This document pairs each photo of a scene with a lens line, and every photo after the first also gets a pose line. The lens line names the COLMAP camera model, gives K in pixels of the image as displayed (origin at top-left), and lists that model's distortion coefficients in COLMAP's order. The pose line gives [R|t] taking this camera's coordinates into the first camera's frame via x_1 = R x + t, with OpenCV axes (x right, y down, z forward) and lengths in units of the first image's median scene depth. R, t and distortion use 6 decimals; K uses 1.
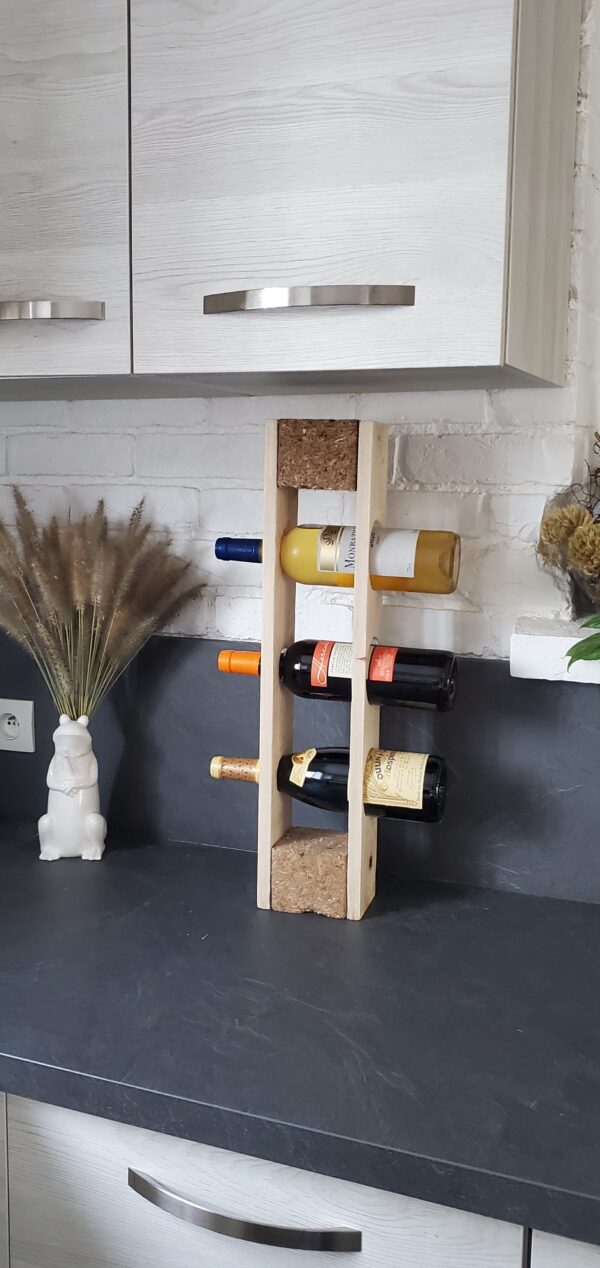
lens RADIAL K [[1175.8, 0, 295.9], [0, 1175.8, 638.6], [0, 0, 1]] dist [-0.046482, 0.000000]
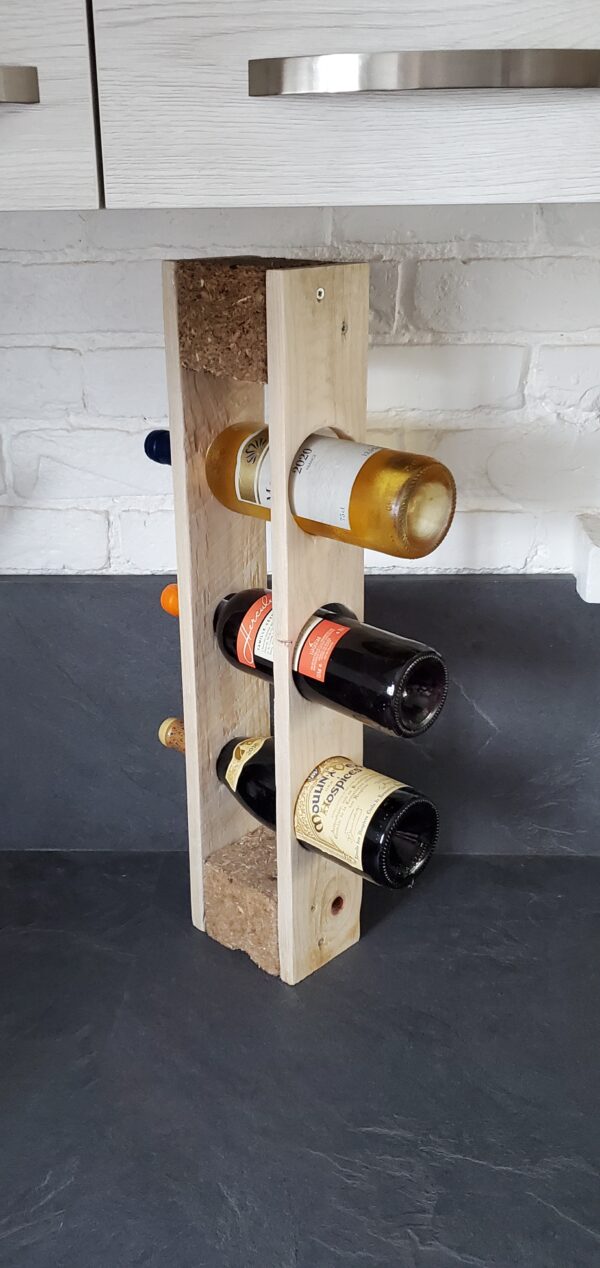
lens RADIAL K [[1175.8, 0, 303.7], [0, 1175.8, 626.8], [0, 0, 1]] dist [-0.046482, 0.000000]
pose [[0.940355, -0.144047, 0.308194, -0.204700], [0.072081, 0.969728, 0.233308, -0.132628], [-0.332471, -0.197178, 0.922271, 0.366502]]
